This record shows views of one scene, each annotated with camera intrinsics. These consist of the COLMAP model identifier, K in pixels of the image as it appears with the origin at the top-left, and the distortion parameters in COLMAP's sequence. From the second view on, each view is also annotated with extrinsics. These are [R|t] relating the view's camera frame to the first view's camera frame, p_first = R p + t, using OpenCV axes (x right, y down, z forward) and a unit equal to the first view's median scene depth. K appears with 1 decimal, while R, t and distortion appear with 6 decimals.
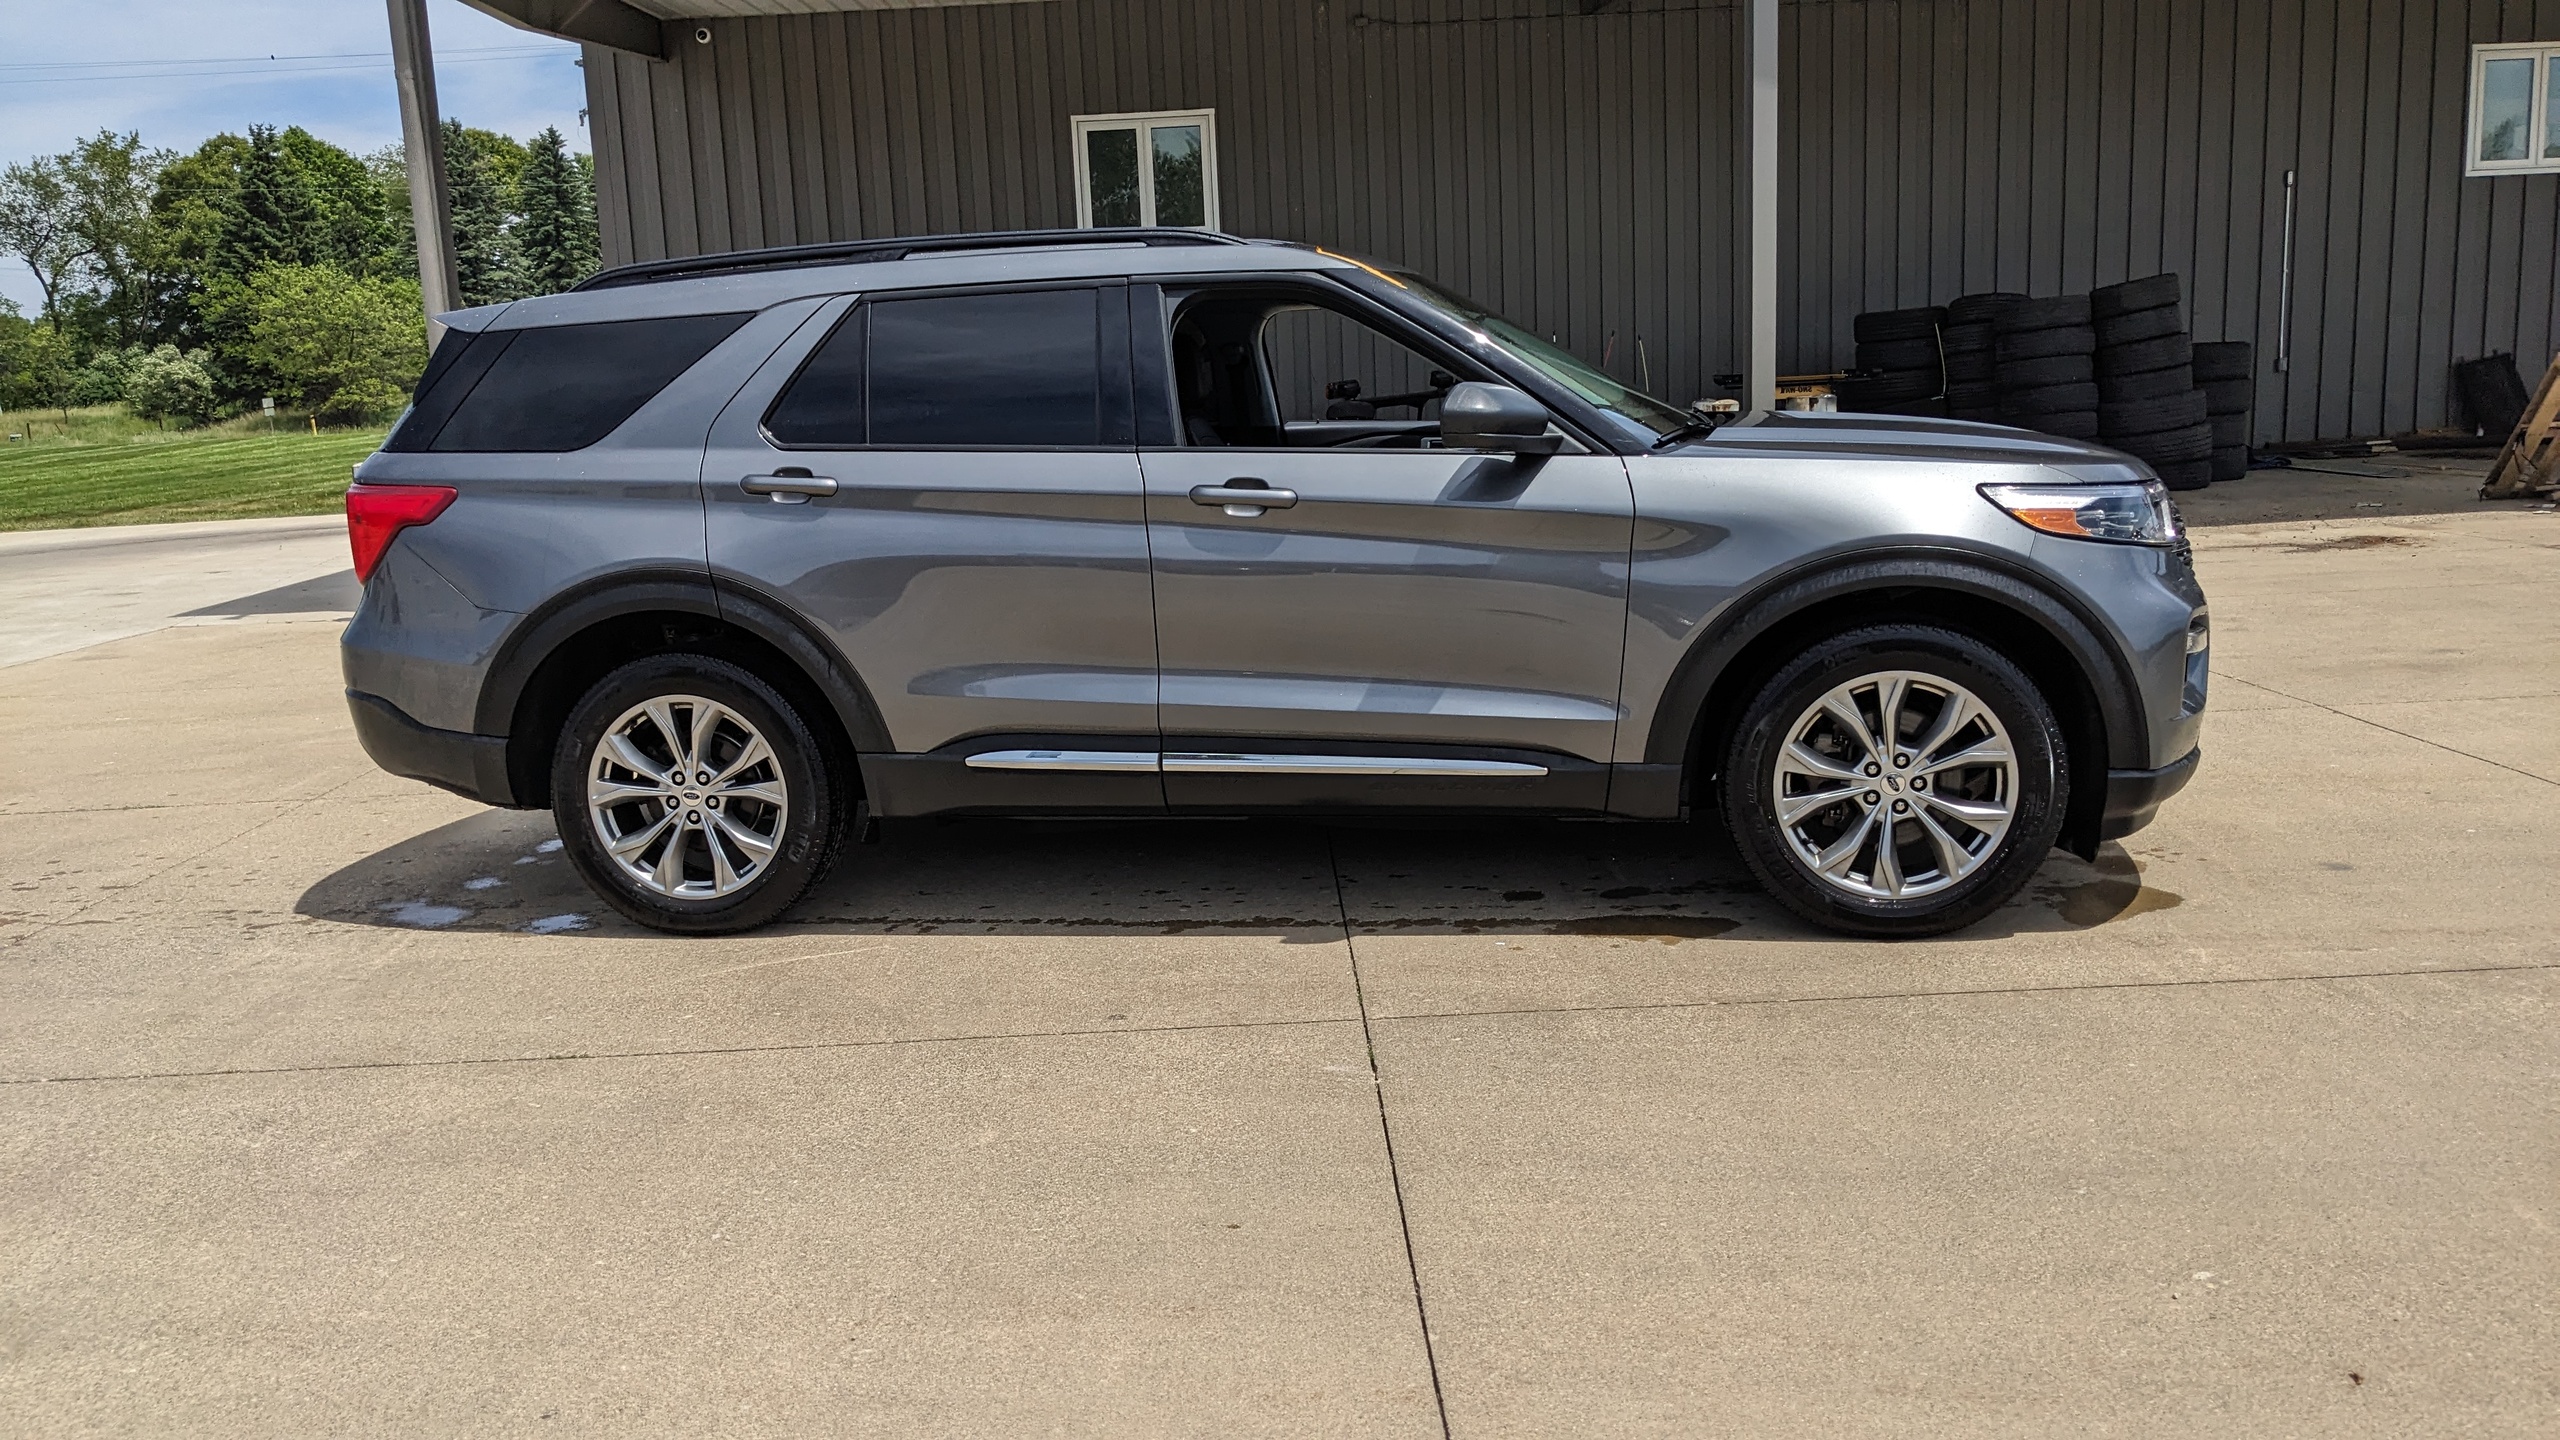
lens RADIAL K [[2032.2, 0, 1280.0], [0, 2032.2, 720.0], [0, 0, 1]] dist [0.044055, -0.040535]
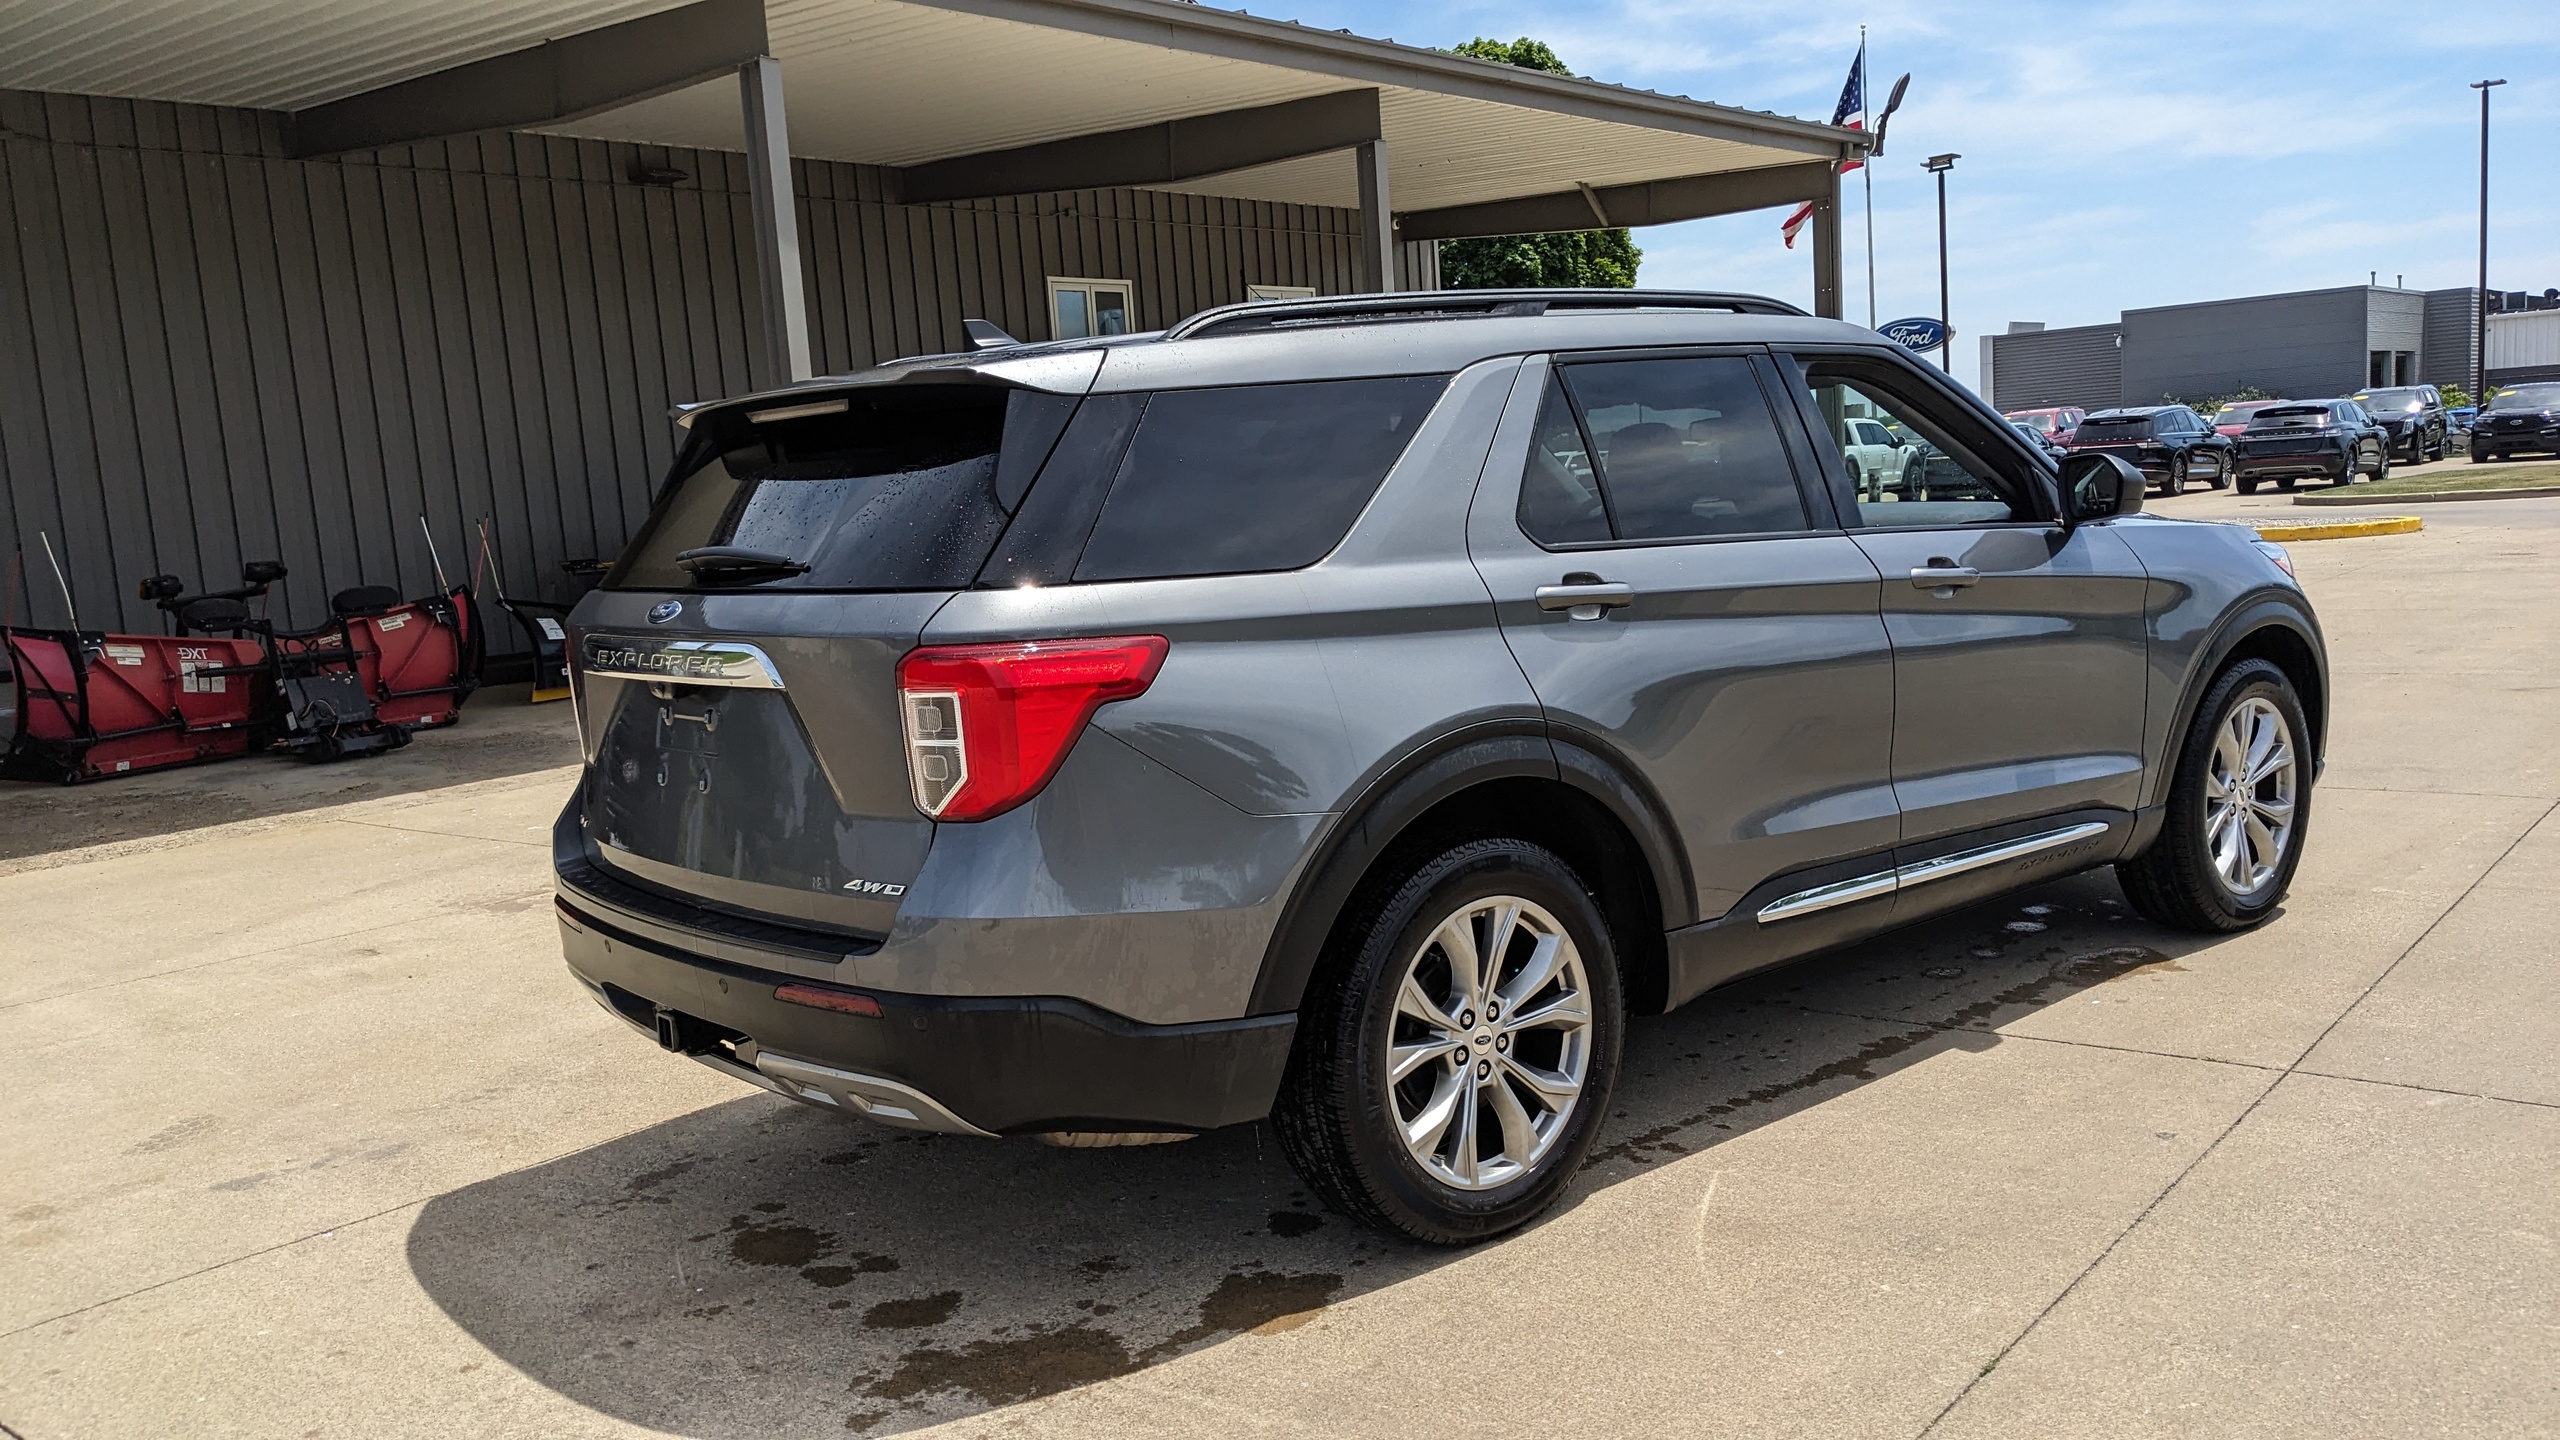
lens RADIAL K [[2032.2, 0, 1280.0], [0, 2032.2, 720.0], [0, 0, 1]] dist [0.044055, -0.040535]
pose [[0.657213, -0.090094, 0.748301, -0.870881], [0.166947, 0.985569, -0.027965, -0.065694], [-0.734982, 0.143306, 0.662770, 0.577125]]
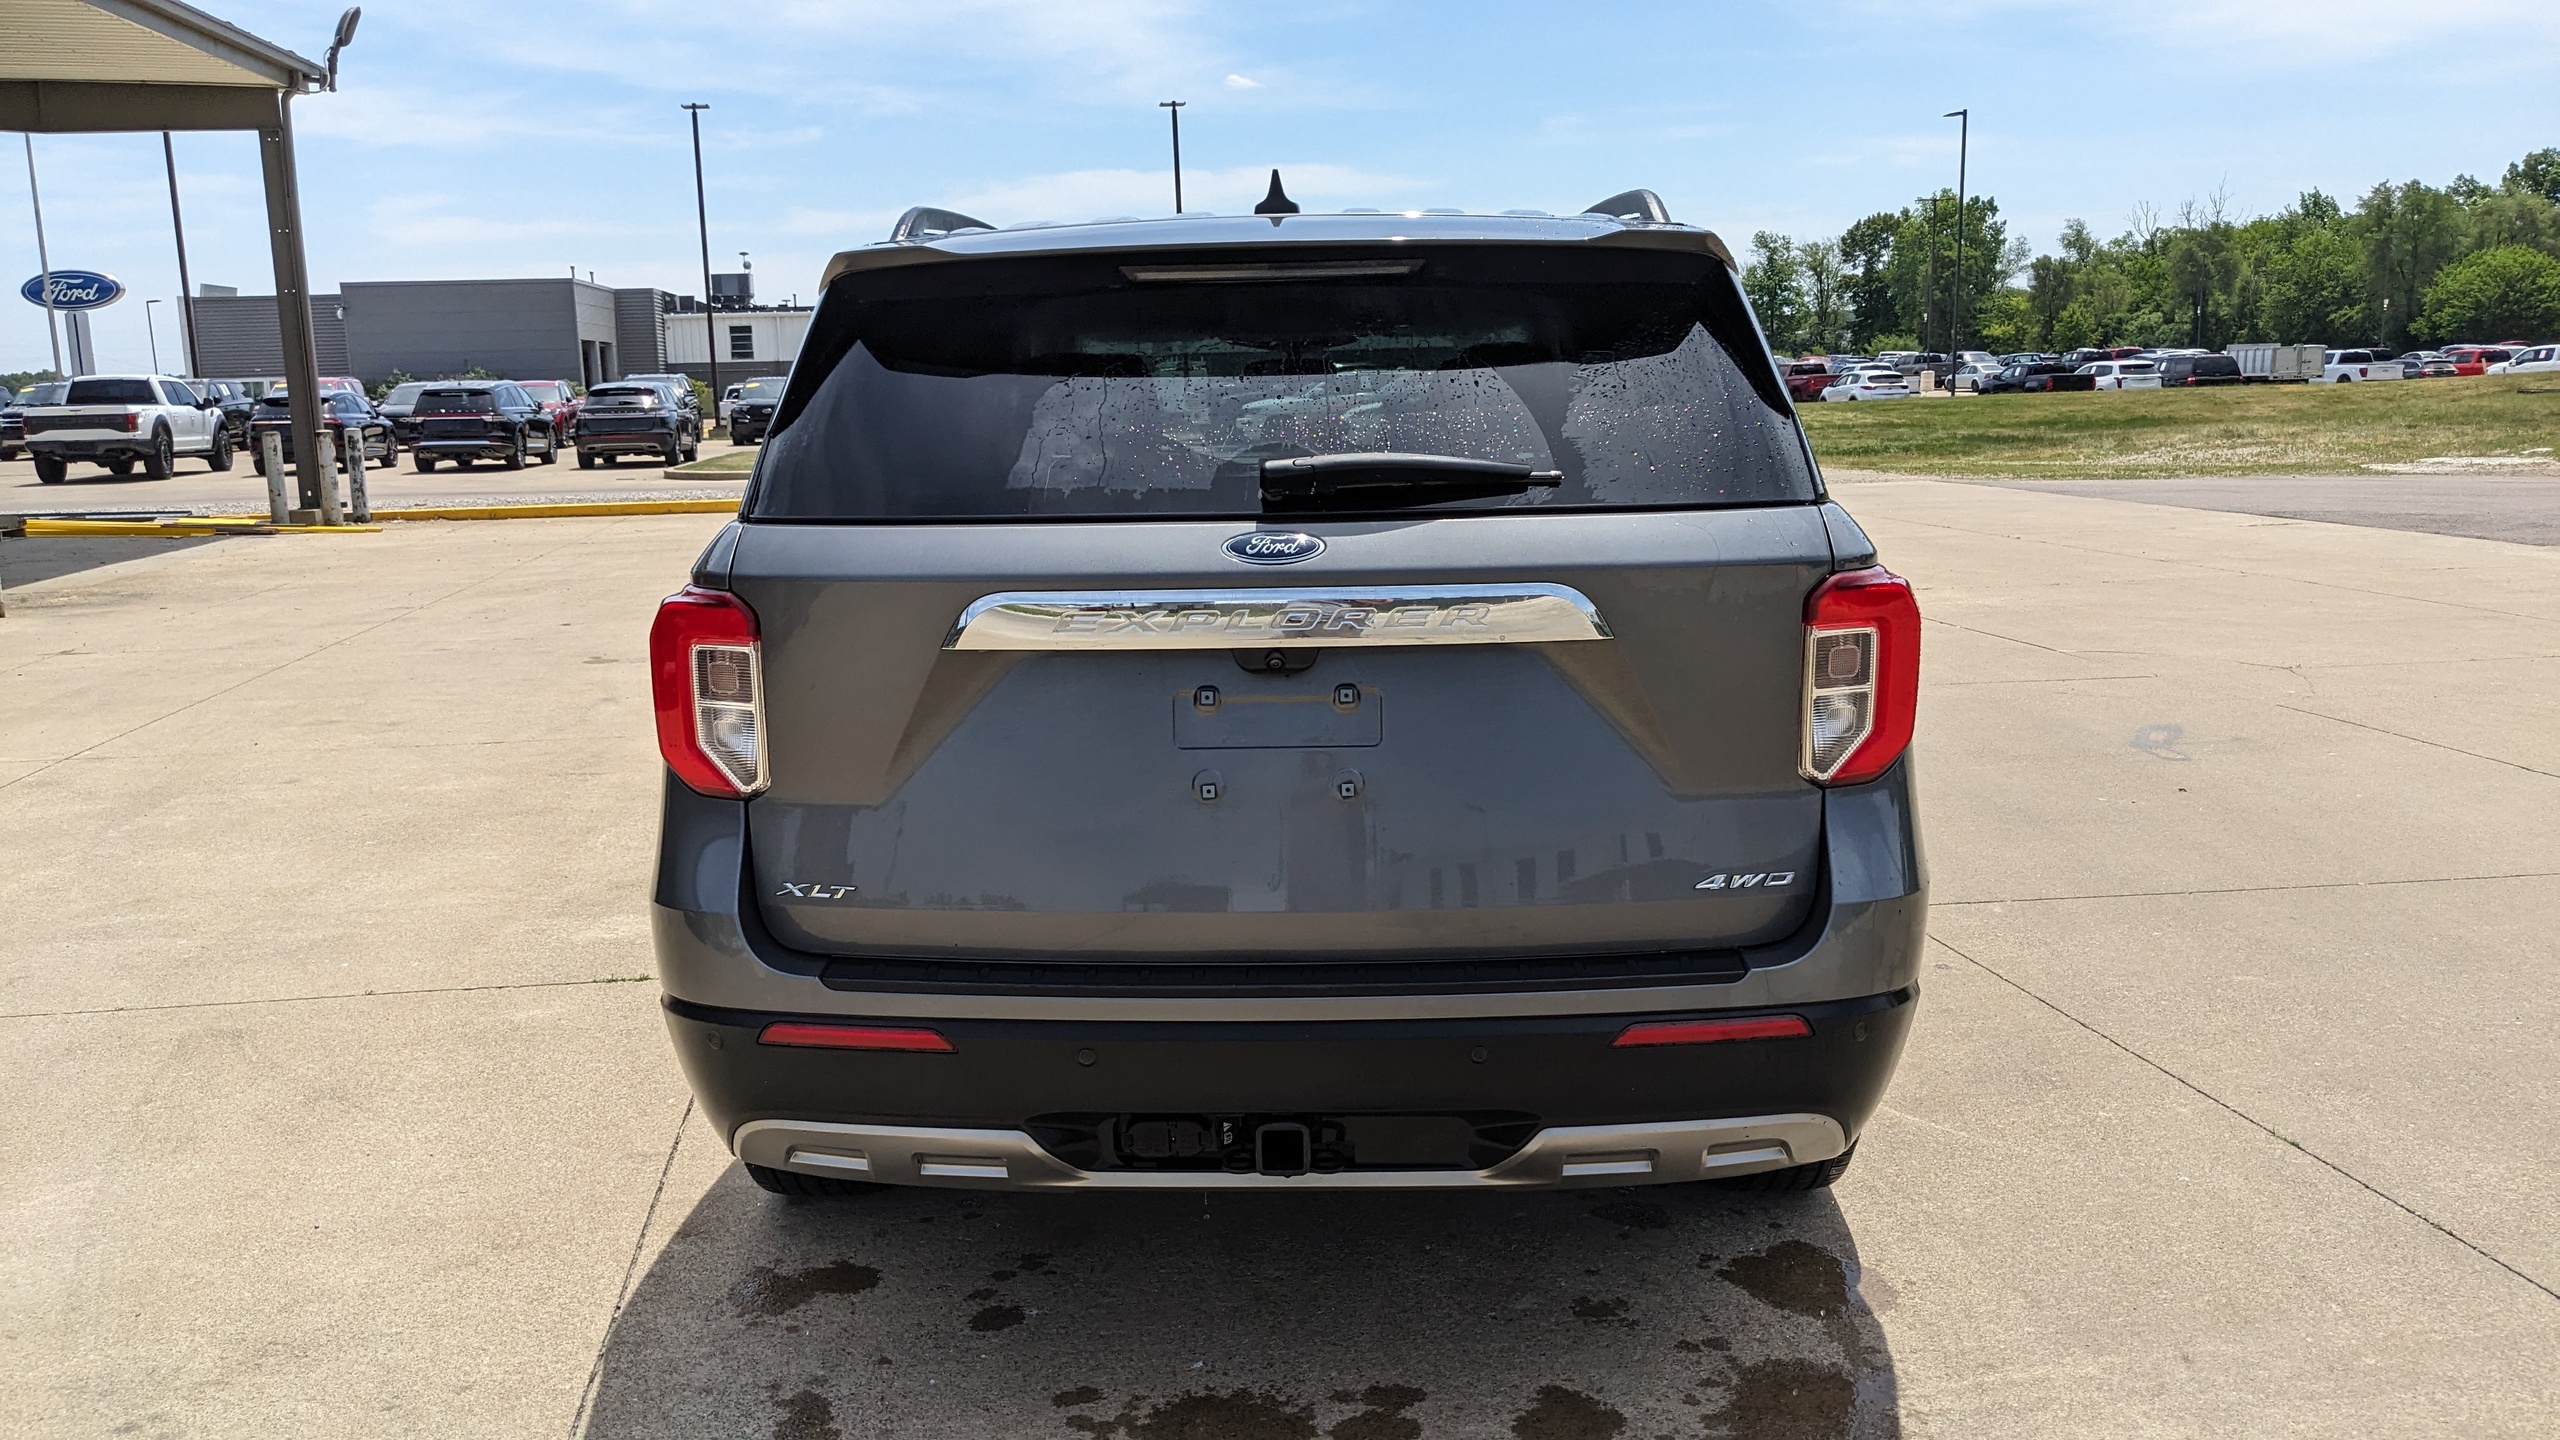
lens RADIAL K [[2039.5, 0, 1243.9], [0, 2039.5, 720.5], [0, 0, 1]] dist [0.008497, -0.016245]
pose [[-0.116316, -0.123025, 0.985564, -0.962562], [0.199600, 0.969159, 0.144534, -0.188739], [-0.972949, 0.213530, -0.088173, 1.250526]]
